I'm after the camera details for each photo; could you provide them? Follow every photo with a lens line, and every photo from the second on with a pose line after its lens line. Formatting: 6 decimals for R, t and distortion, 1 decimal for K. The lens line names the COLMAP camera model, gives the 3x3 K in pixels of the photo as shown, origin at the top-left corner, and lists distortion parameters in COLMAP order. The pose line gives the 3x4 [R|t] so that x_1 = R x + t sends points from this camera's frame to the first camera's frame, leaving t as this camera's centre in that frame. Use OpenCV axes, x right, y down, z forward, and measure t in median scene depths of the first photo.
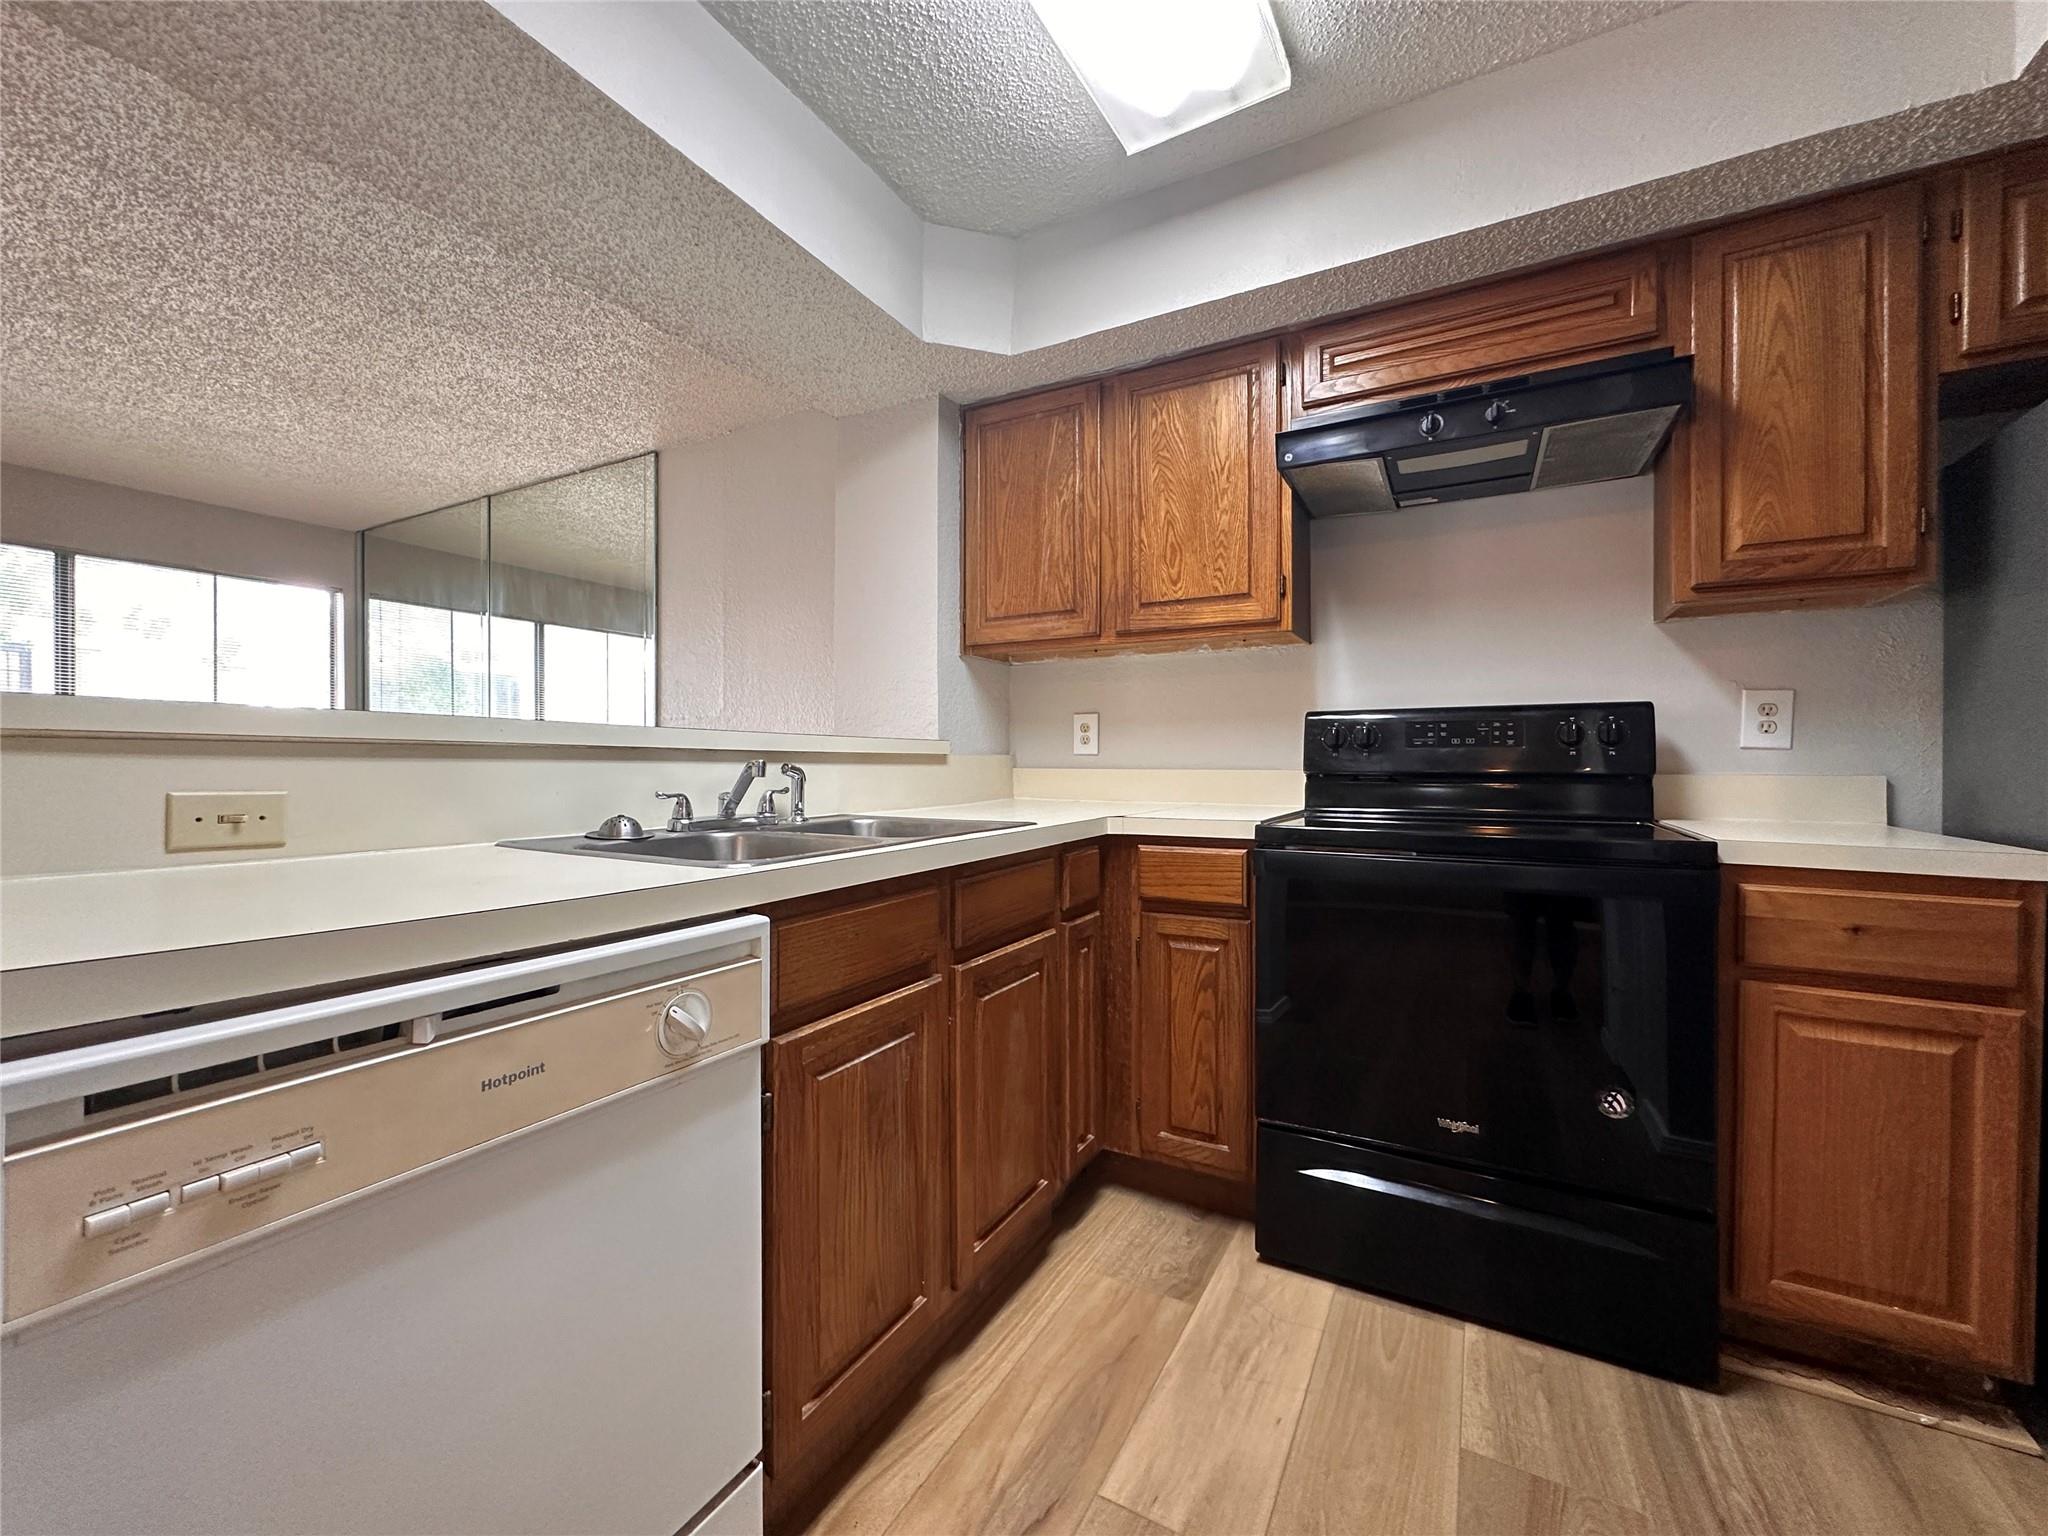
lens RADIAL K [[821.4, 0, 1024.0], [0, 821.4, 763.0], [0, 0, 1]] dist [0.001598, -0.000030]
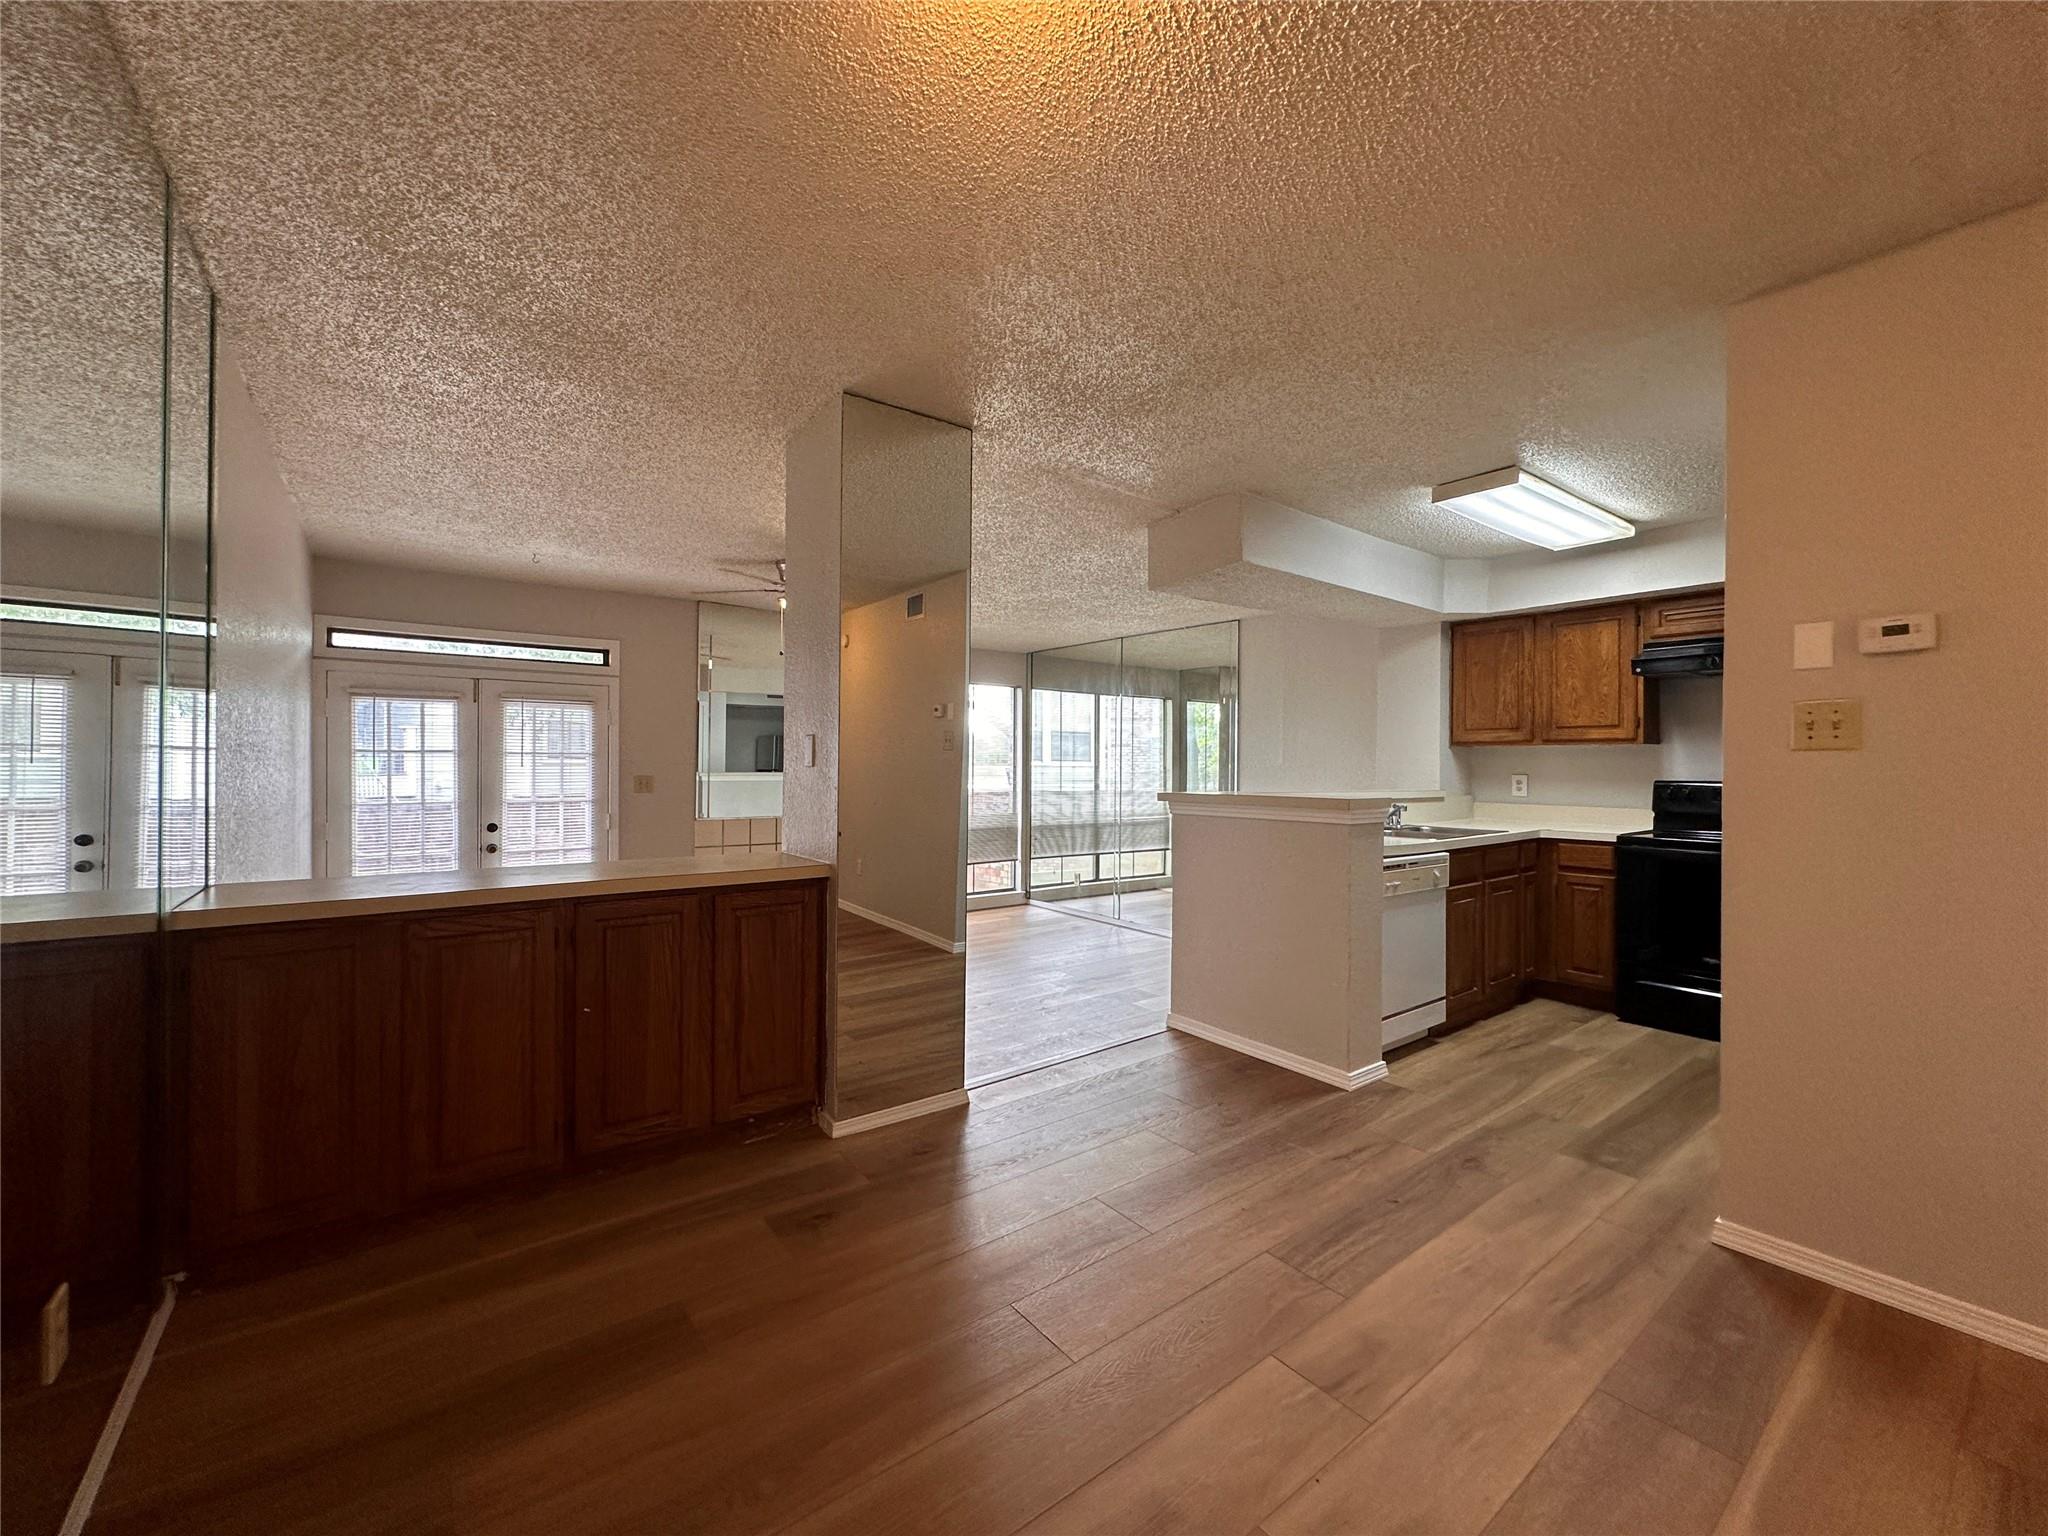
lens RADIAL K [[821.4, 0, 1025.6], [0, 821.4, 769.4], [0, 0, 1]] dist [0.001598, -0.000030]
pose [[0.920452, 0.006123, -0.390808, -0.282835], [-0.005296, 0.999981, 0.003194, -0.088674], [0.390820, -0.000870, 0.920467, -1.443764]]
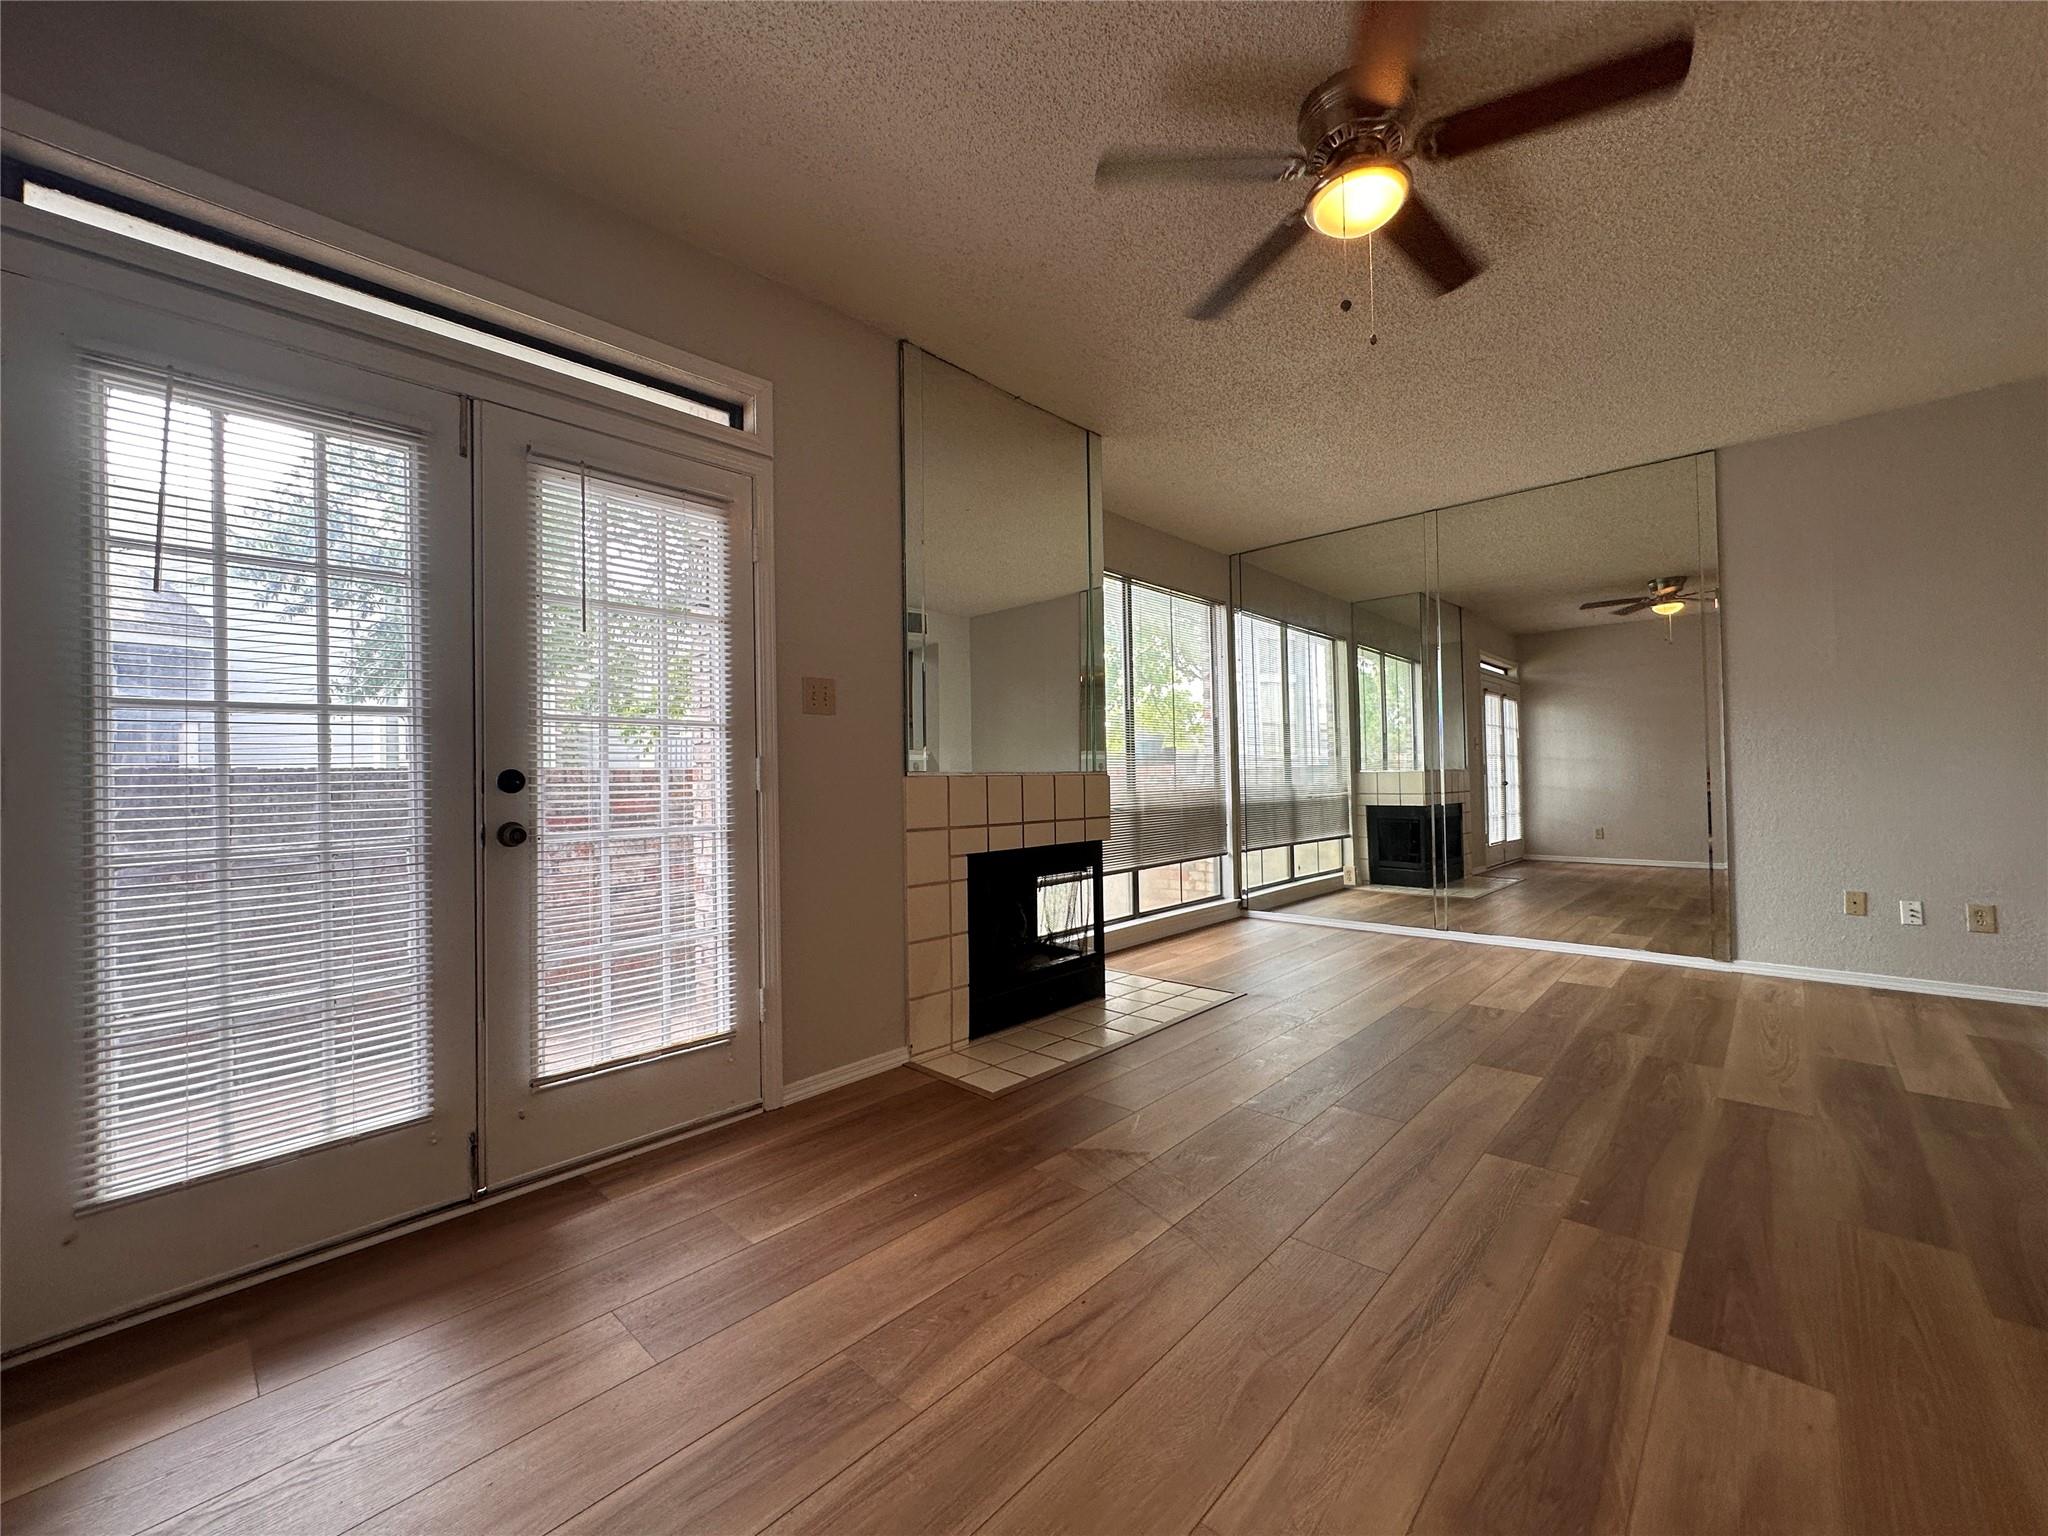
lens RADIAL K [[821.4, 0, 1020.0], [0, 821.4, 776.4], [0, 0, 1]] dist [0.001598, -0.000030]
pose [[0.970799, -0.018393, -0.239188, -1.927976], [0.017484, 0.999830, -0.005922, 0.115937], [0.239256, 0.001568, 0.970955, -0.584514]]
